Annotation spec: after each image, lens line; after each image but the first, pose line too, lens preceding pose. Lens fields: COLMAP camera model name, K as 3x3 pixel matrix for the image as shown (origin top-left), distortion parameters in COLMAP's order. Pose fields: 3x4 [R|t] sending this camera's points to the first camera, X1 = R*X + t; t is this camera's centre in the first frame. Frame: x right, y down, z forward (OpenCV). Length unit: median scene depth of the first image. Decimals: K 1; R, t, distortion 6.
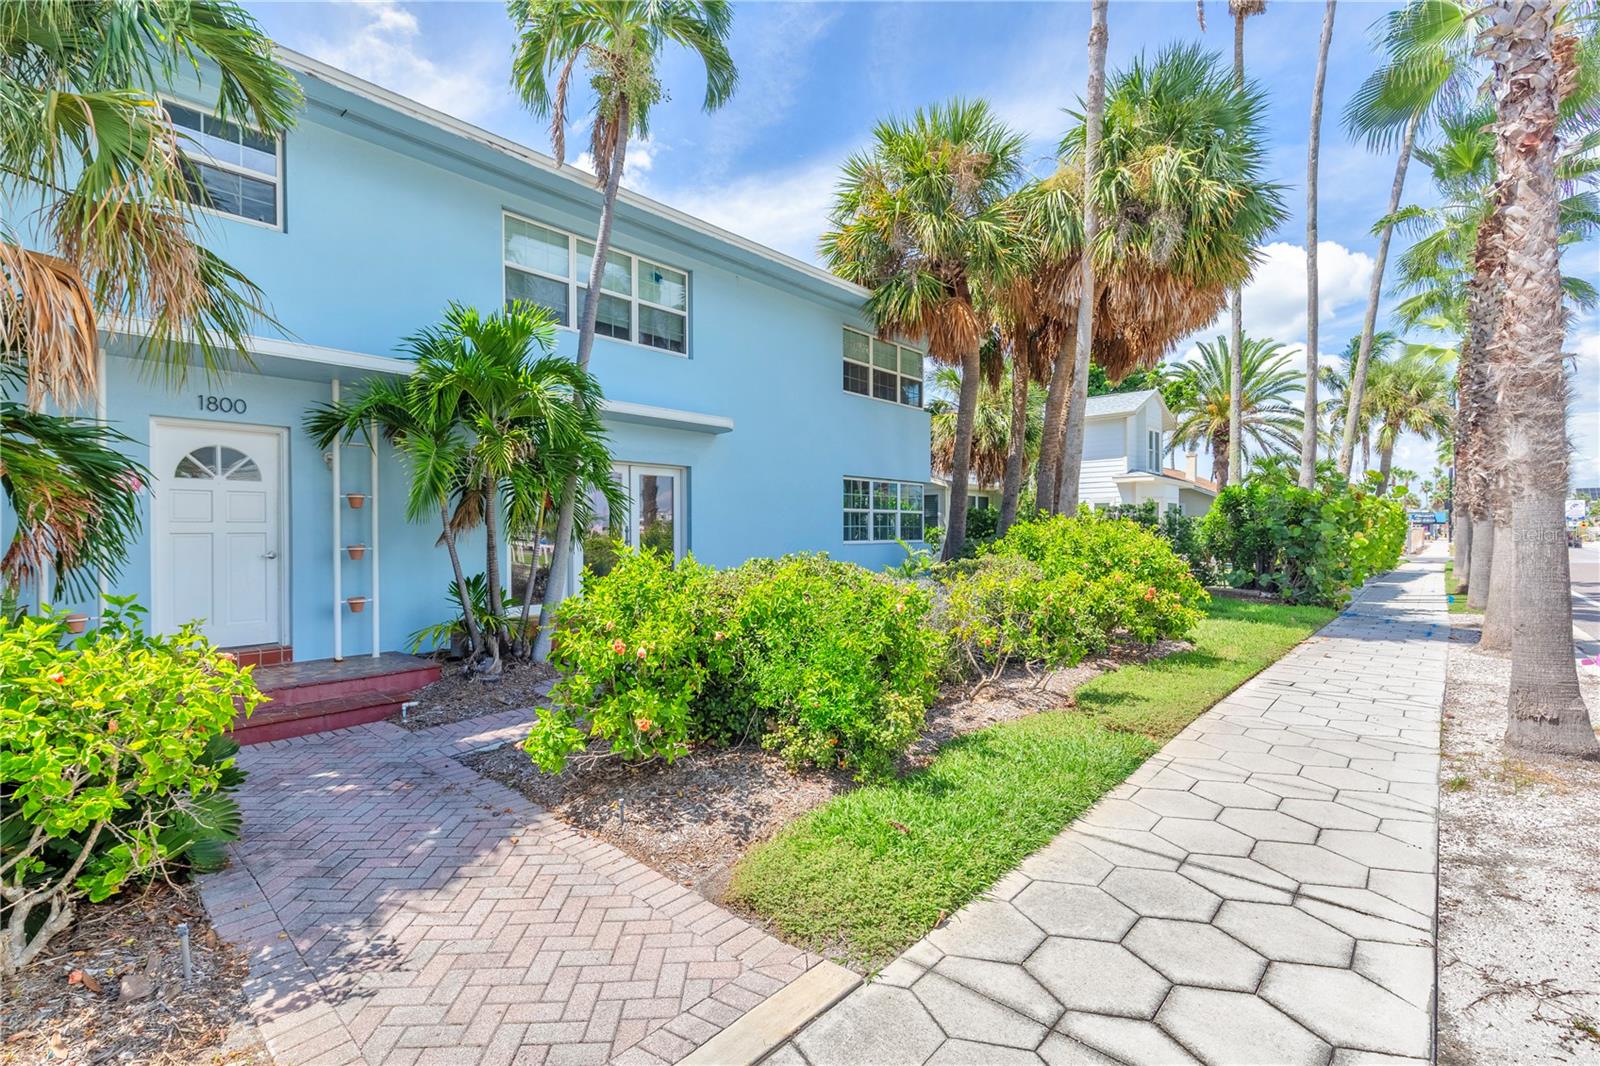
lens RADIAL K [[714.3, 0, 796.6], [0, 714.3, 537.2], [0, 0, 1]] dist [0.001182, 0.000136]
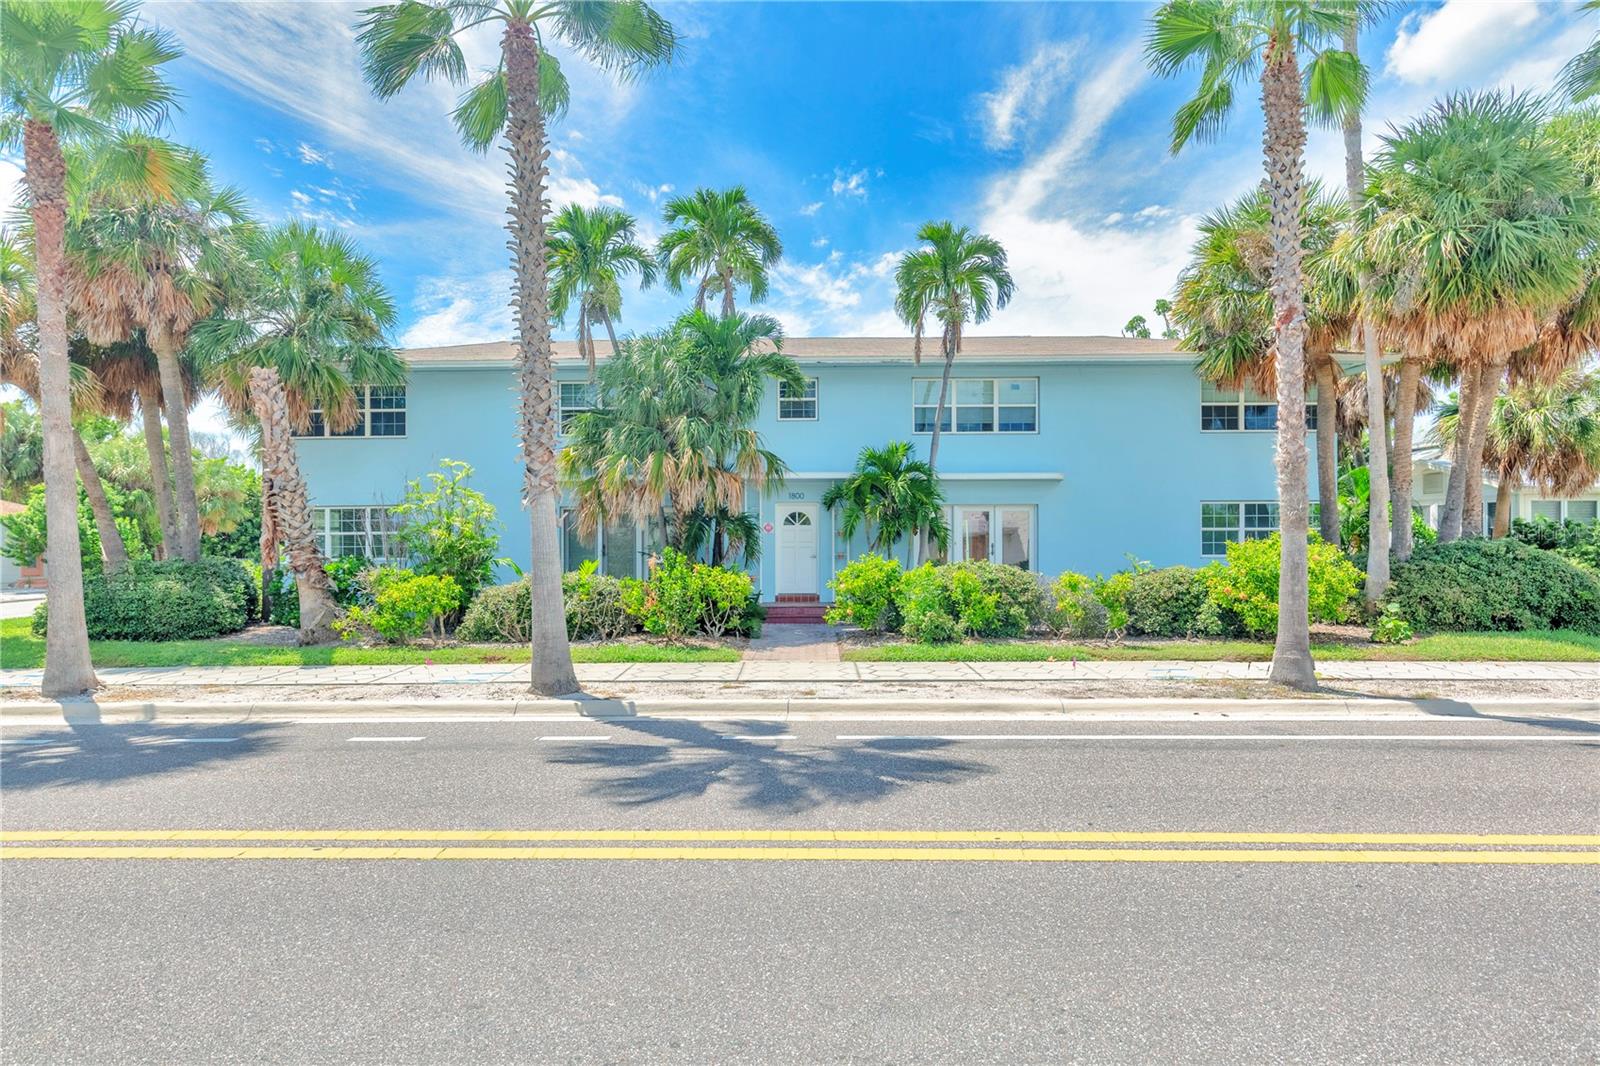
lens RADIAL K [[872.9, 0, 800.0], [0, 872.9, 533.0], [0, 0, 1]] dist [0.000231, 0.000009]
pose [[0.654664, -0.014629, -0.755779, 0.996955], [-0.006451, 0.999668, -0.024938, 0.013109], [0.755893, 0.021202, 0.654352, -0.648767]]
